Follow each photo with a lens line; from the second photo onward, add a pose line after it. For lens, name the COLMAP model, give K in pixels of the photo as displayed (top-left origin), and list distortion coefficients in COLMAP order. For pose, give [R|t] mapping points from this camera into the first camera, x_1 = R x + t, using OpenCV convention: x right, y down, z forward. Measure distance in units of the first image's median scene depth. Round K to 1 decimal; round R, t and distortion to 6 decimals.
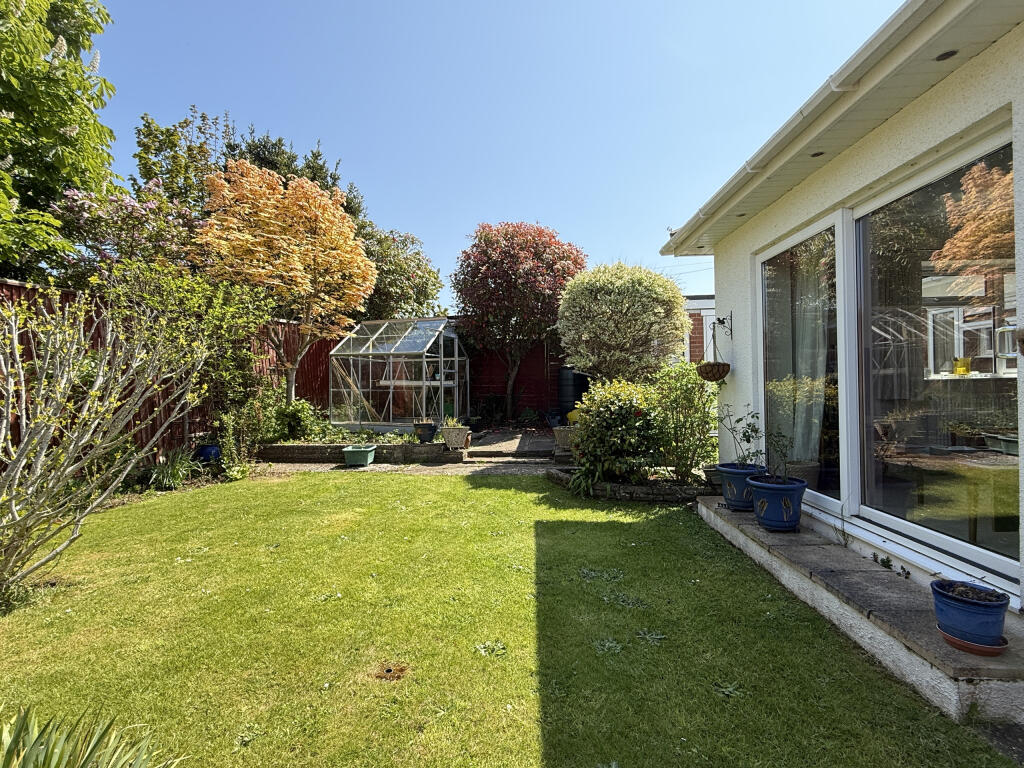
lens RADIAL K [[494.5, 0, 507.8], [0, 494.5, 381.9], [0, 0, 1]] dist [-0.000398, 0.000003]
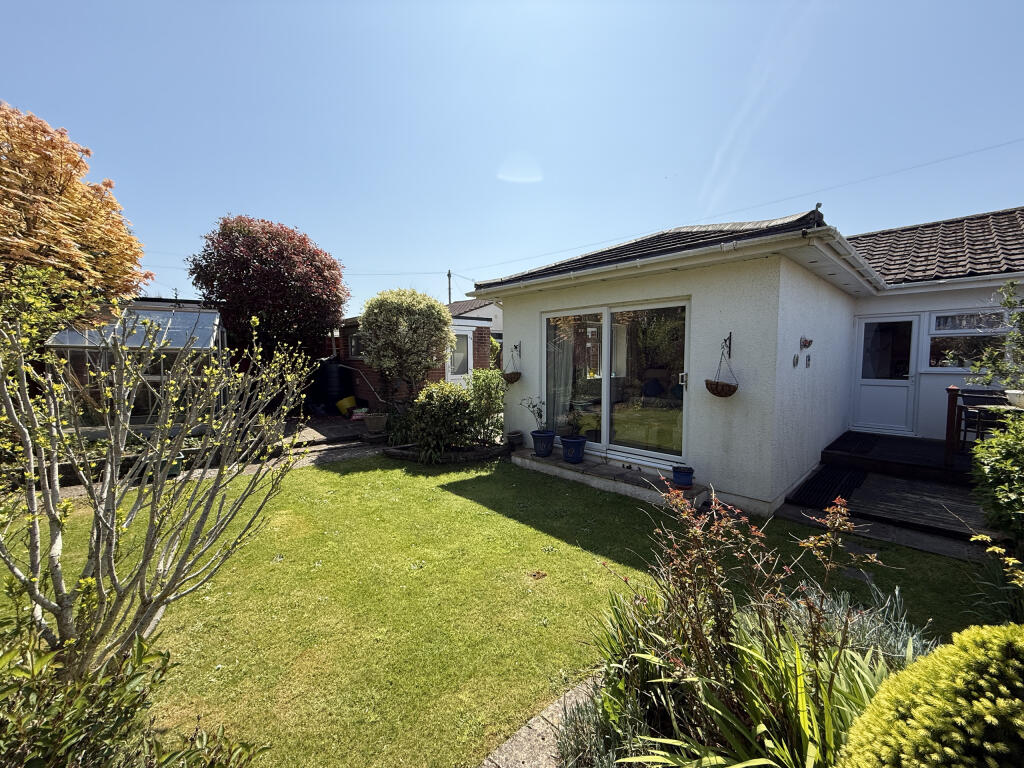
lens RADIAL K [[411.6, 0, 510.0], [0, 411.6, 385.8], [0, 0, 1]] dist [0.000275, 0.000001]
pose [[0.691932, -0.030393, 0.721323, -0.746053], [-0.014863, 0.998302, 0.056321, -0.087998], [-0.721810, -0.049692, 0.690305, 0.059303]]
